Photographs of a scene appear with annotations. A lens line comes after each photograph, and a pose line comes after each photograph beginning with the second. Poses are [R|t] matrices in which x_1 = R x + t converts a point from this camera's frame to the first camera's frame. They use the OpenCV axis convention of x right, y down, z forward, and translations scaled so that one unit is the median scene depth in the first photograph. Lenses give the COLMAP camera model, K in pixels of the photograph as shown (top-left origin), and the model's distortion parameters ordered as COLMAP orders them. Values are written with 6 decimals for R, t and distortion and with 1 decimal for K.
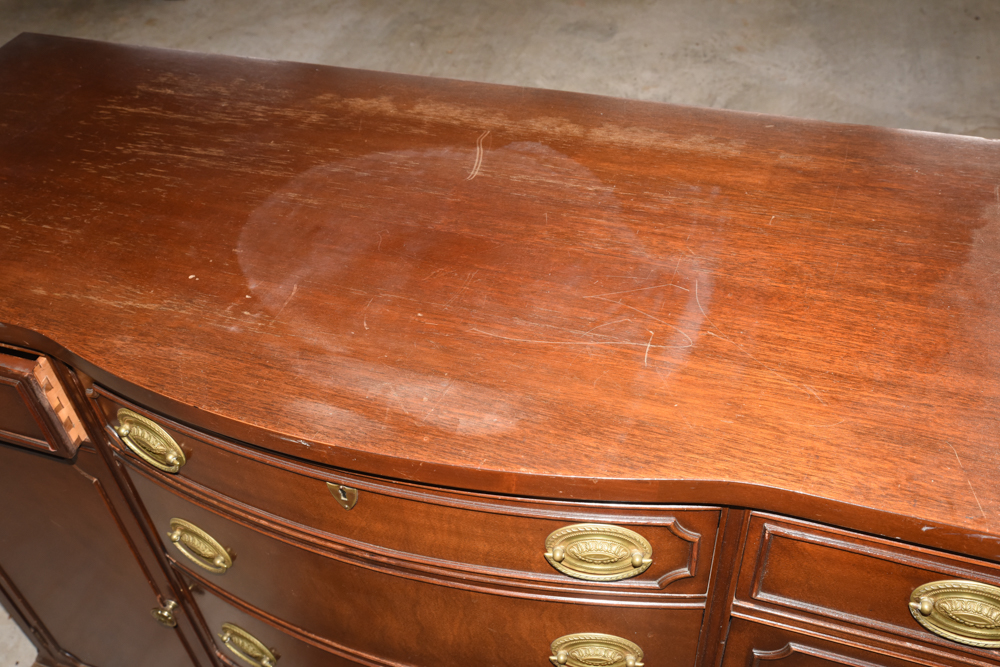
lens RADIAL K [[981.6, 0, 500.0], [0, 981.6, 333.5], [0, 0, 1]] dist [-0.020758, 0.006325]
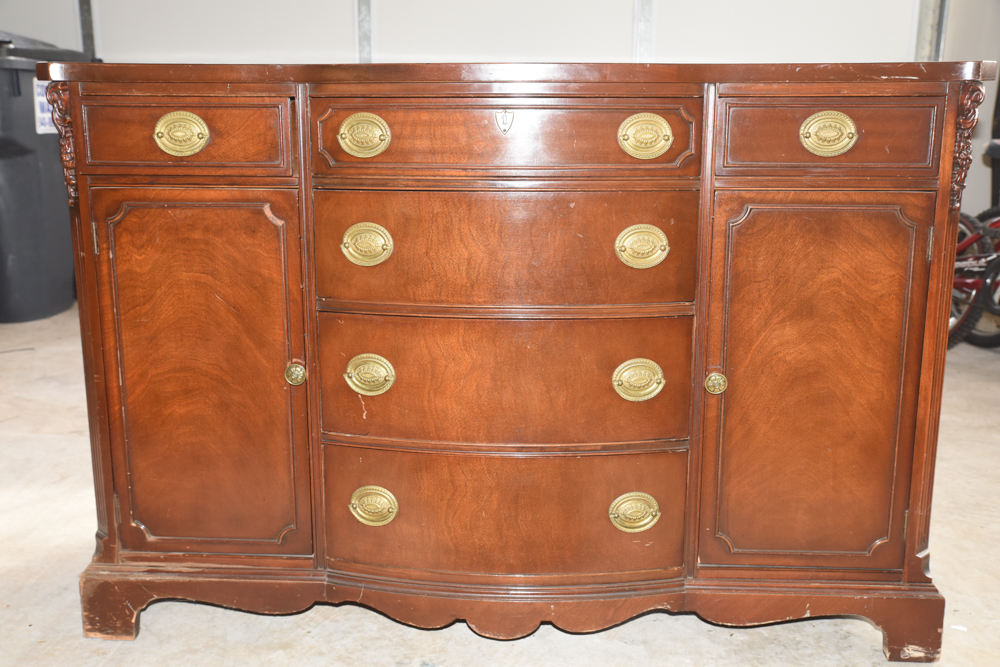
lens RADIAL K [[1059.6, 0, 500.0], [0, 1059.6, 333.5], [0, 0, 1]] dist [-0.021797, 0.125068]
pose [[0.957761, 0.003004, 0.287549, -0.711832], [0.144799, 0.858890, -0.491265, 1.426561], [-0.248449, 0.512152, 0.822176, -0.387134]]
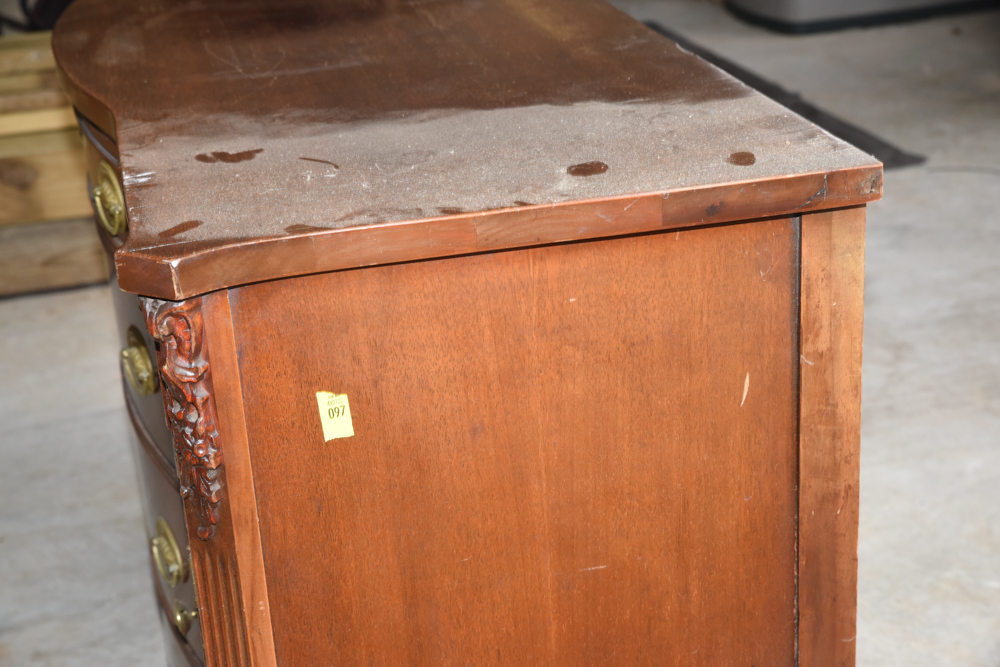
lens RADIAL K [[1624.7, 0, 500.0], [0, 1624.7, 333.5], [0, 0, 1]] dist [0.104555, 0.070925]
pose [[0.548717, 0.348914, -0.759716, 1.800554], [-0.544336, 0.838830, -0.007907, 0.114819], [0.634514, 0.417880, 0.650206, 0.089071]]
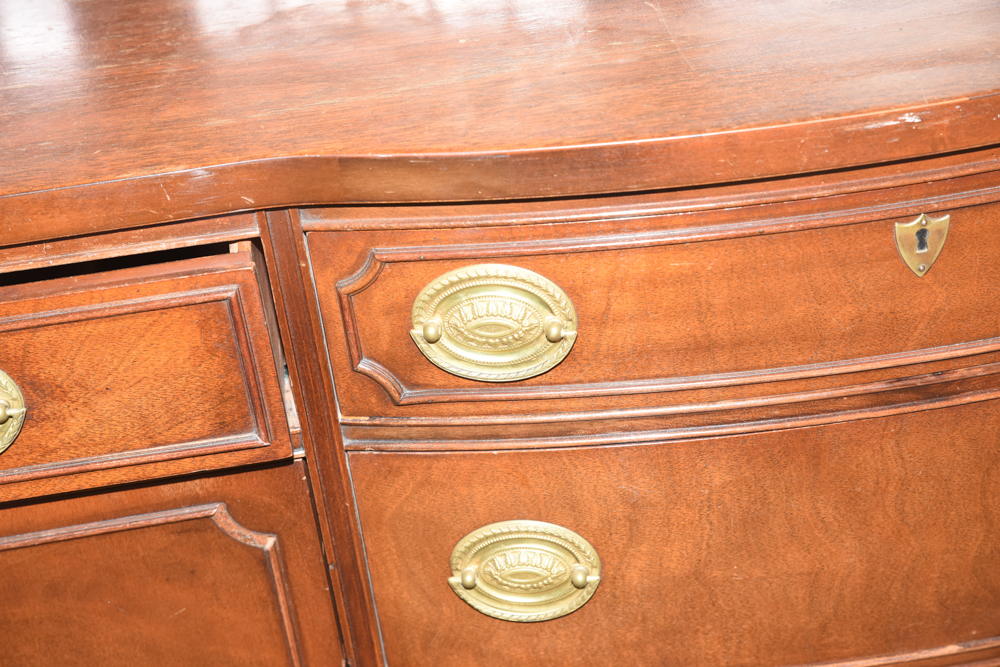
lens RADIAL K [[1816.7, 0, 500.0], [0, 1816.7, 333.5], [0, 0, 1]] dist [0.099369, 0.067263]
pose [[0.900703, -0.266064, 0.343429, -0.775198], [0.328587, 0.934351, -0.137908, 0.280819], [-0.284191, 0.237061, 0.928998, 0.049322]]
